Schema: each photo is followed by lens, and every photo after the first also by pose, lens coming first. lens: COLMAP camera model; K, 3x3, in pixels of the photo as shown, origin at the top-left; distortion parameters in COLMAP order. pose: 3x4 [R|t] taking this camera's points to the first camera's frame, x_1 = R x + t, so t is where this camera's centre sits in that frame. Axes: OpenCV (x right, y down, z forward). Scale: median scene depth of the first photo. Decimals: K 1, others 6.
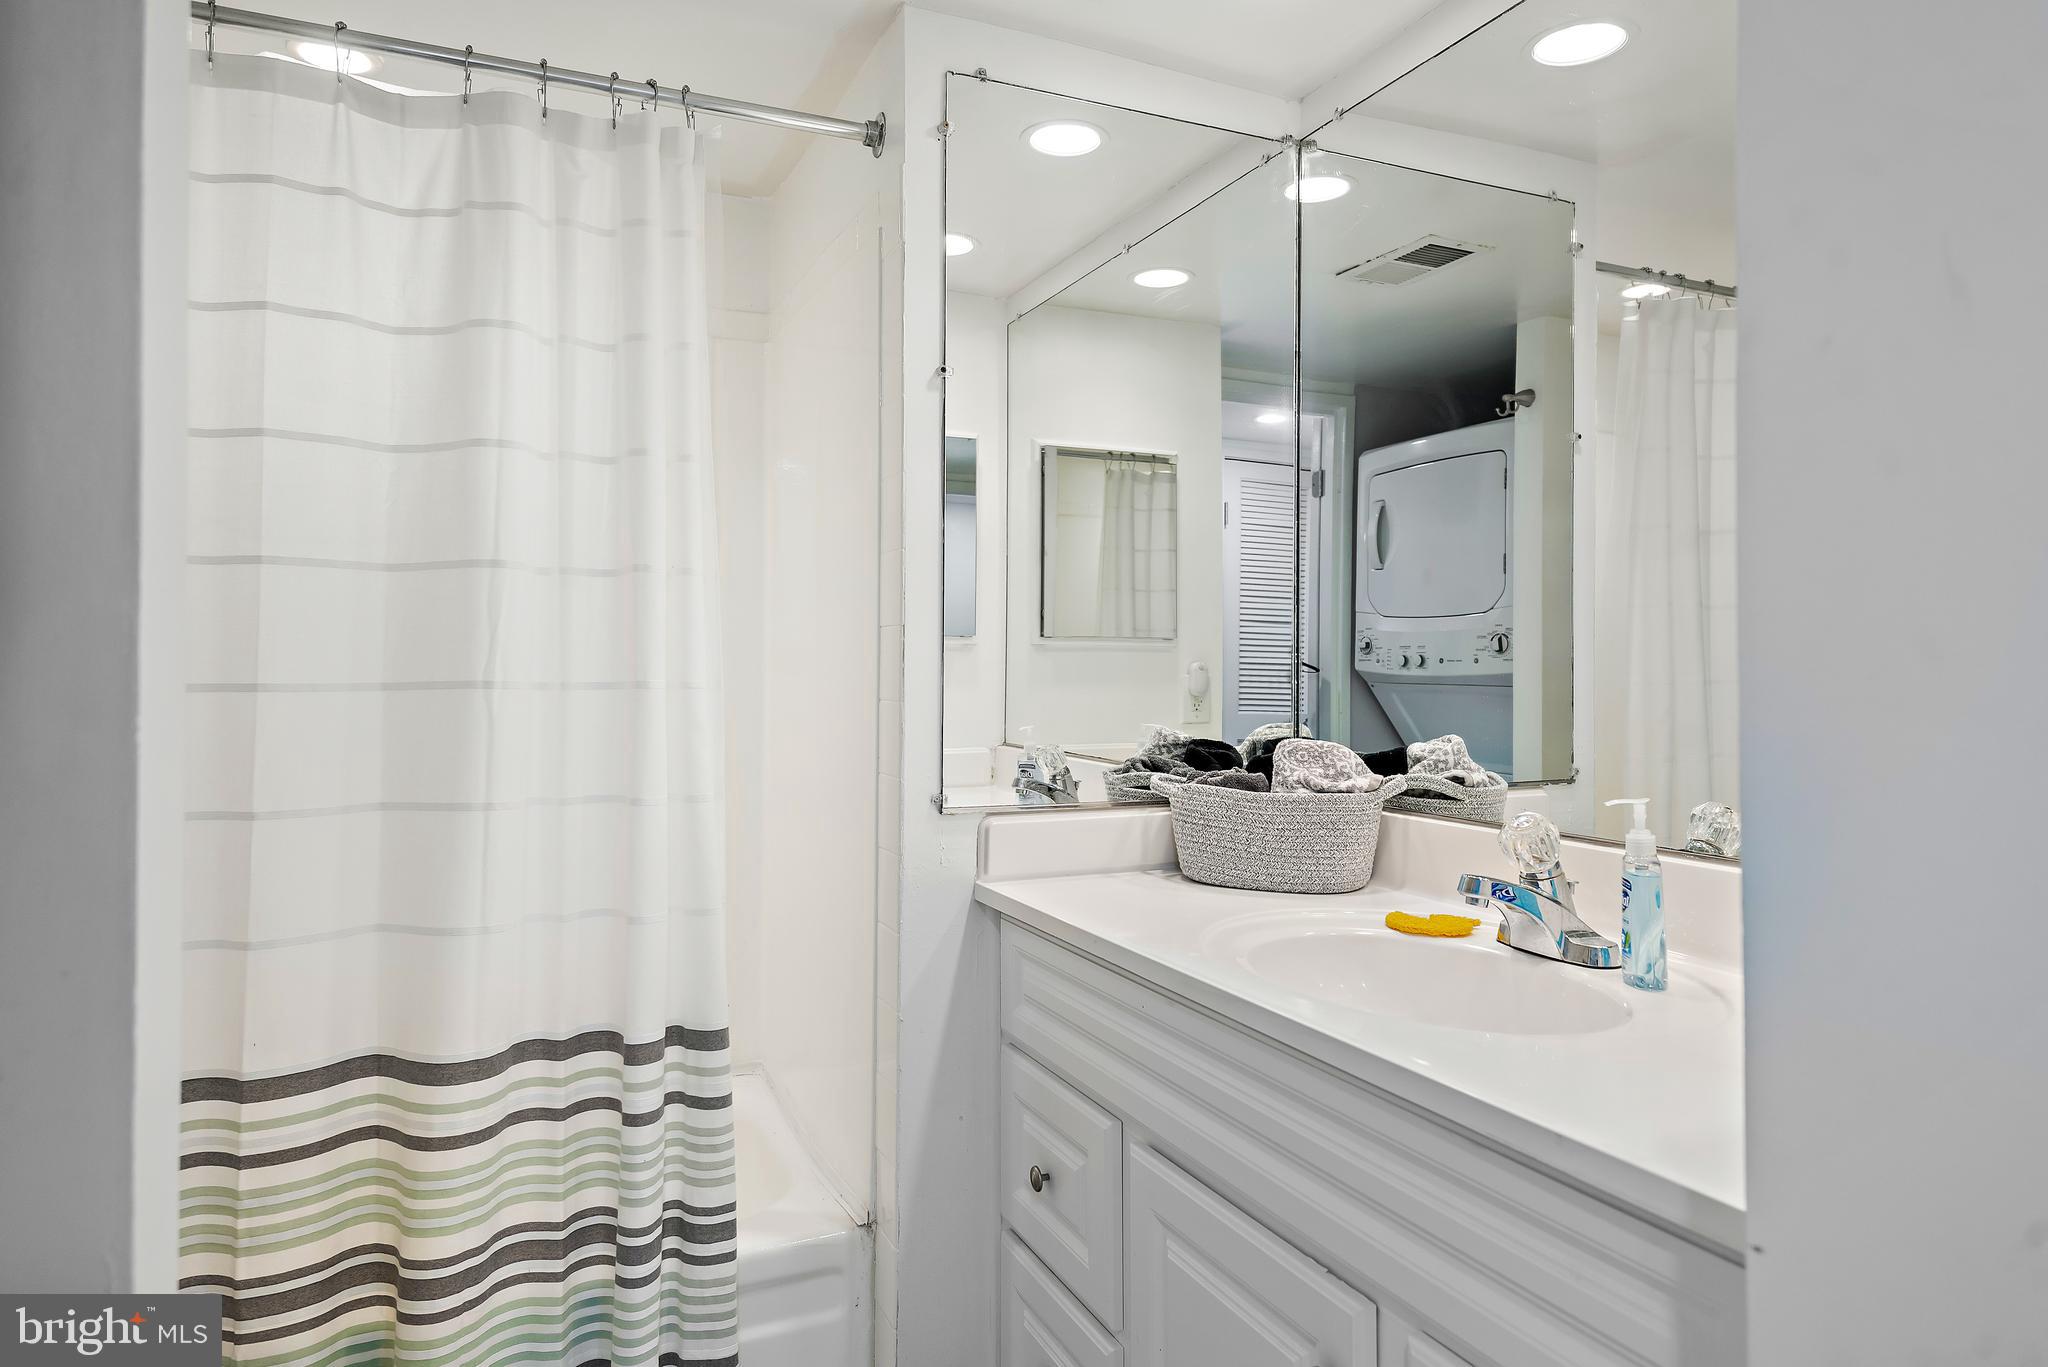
lens RADIAL K [[1247.5, 0, 1028.4], [0, 1247.5, 654.8], [0, 0, 1]] dist [0.005099, 0.001122]
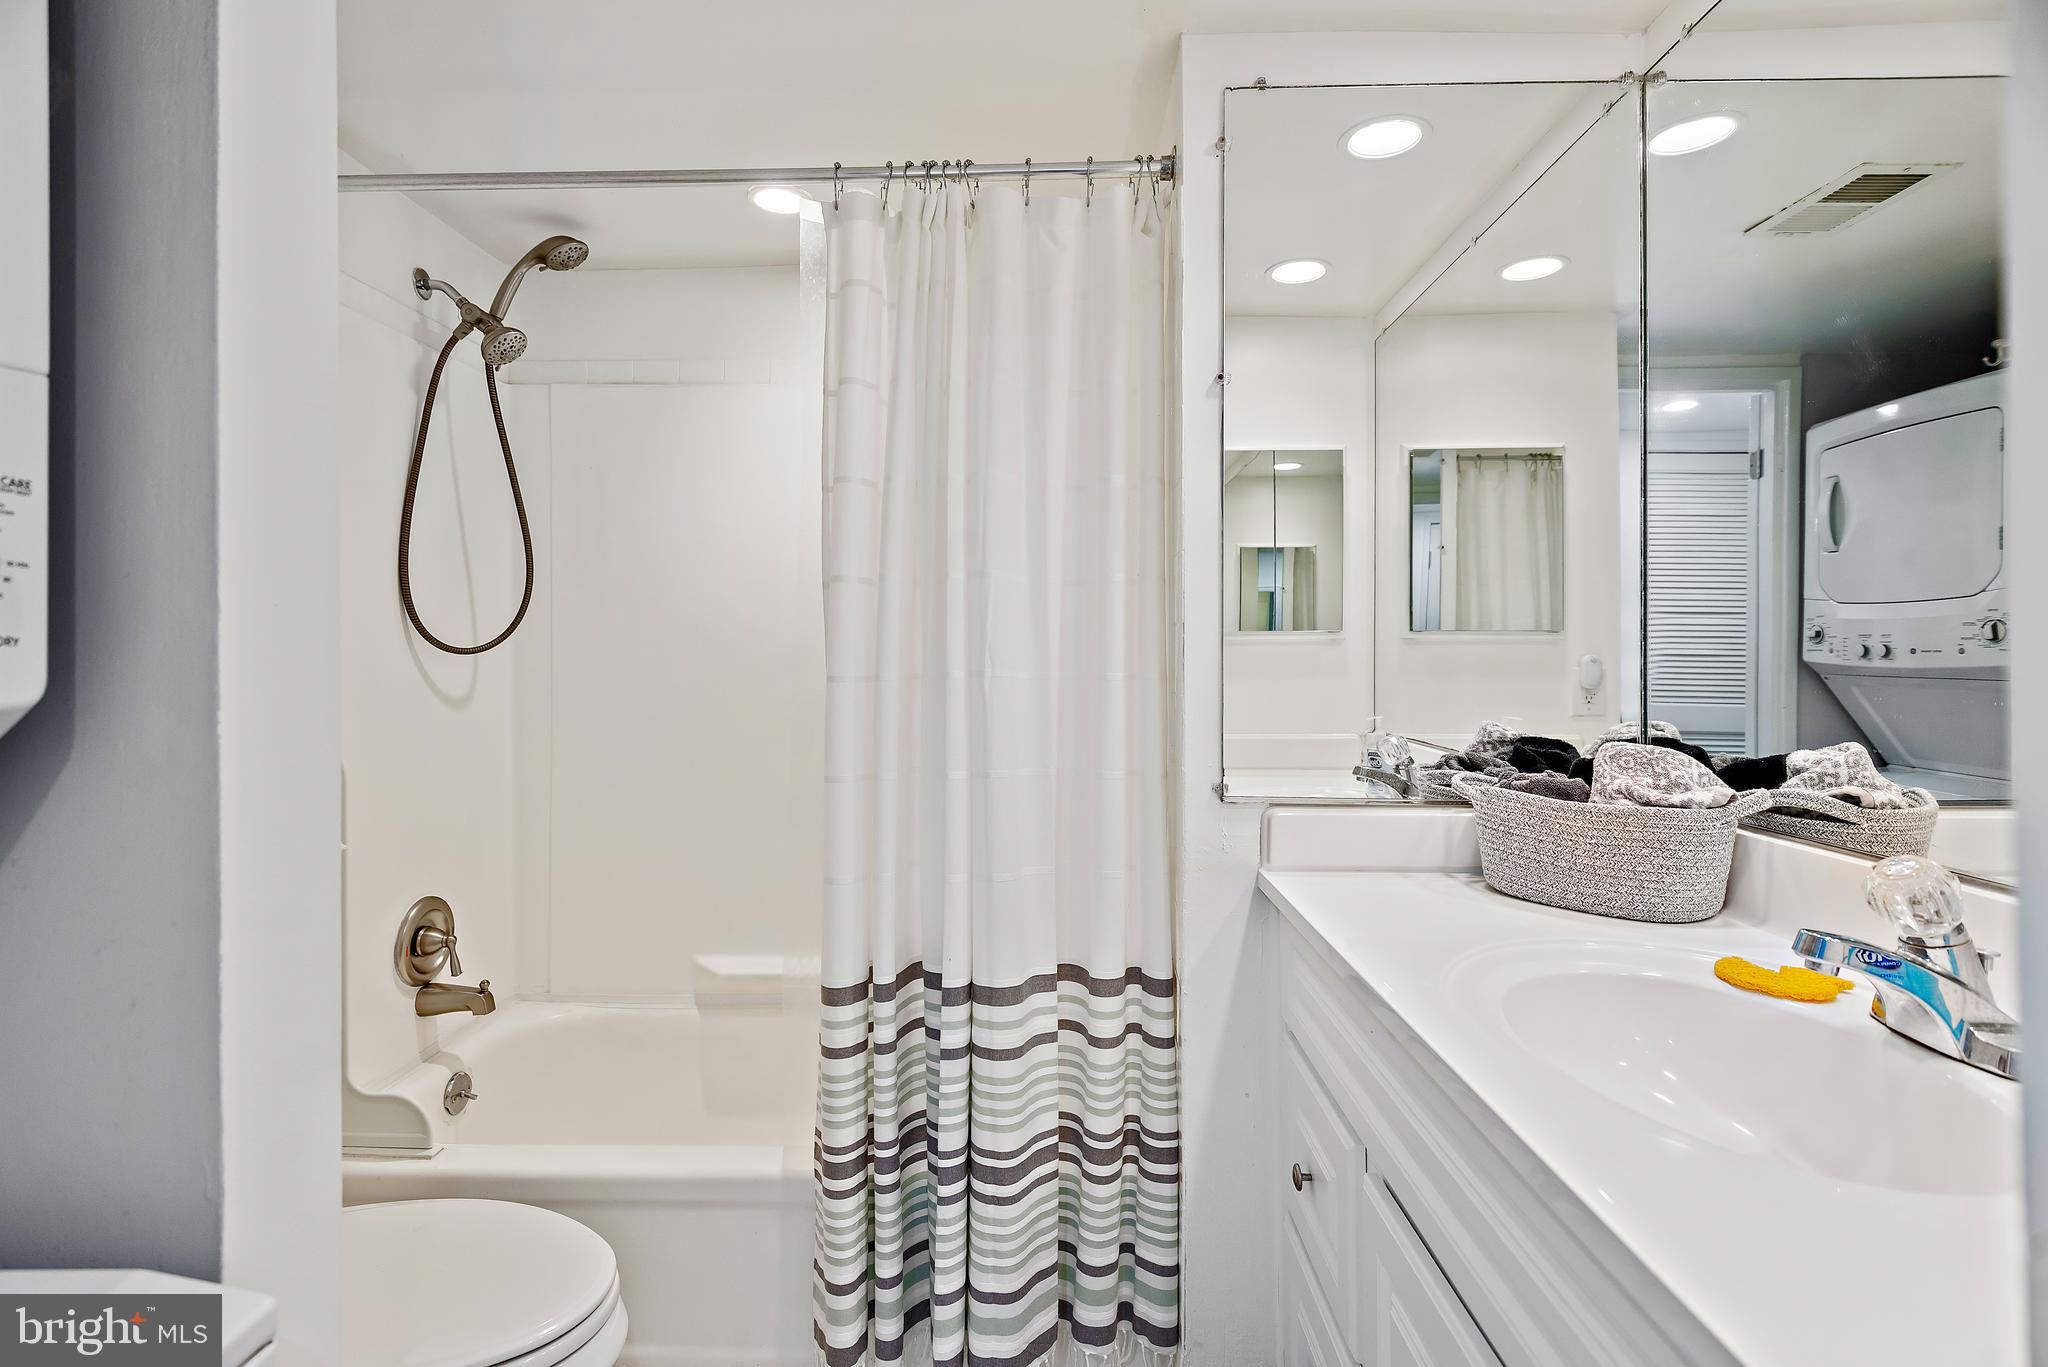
lens RADIAL K [[989.2, 0, 1022.9], [0, 989.2, 654.4], [0, 0, 1]] dist [0.010185, -0.013797]
pose [[0.898125, -0.004790, -0.439715, 0.137957], [0.007499, 0.999962, 0.004423, -0.001420], [0.439677, -0.007270, 0.898126, 0.174269]]
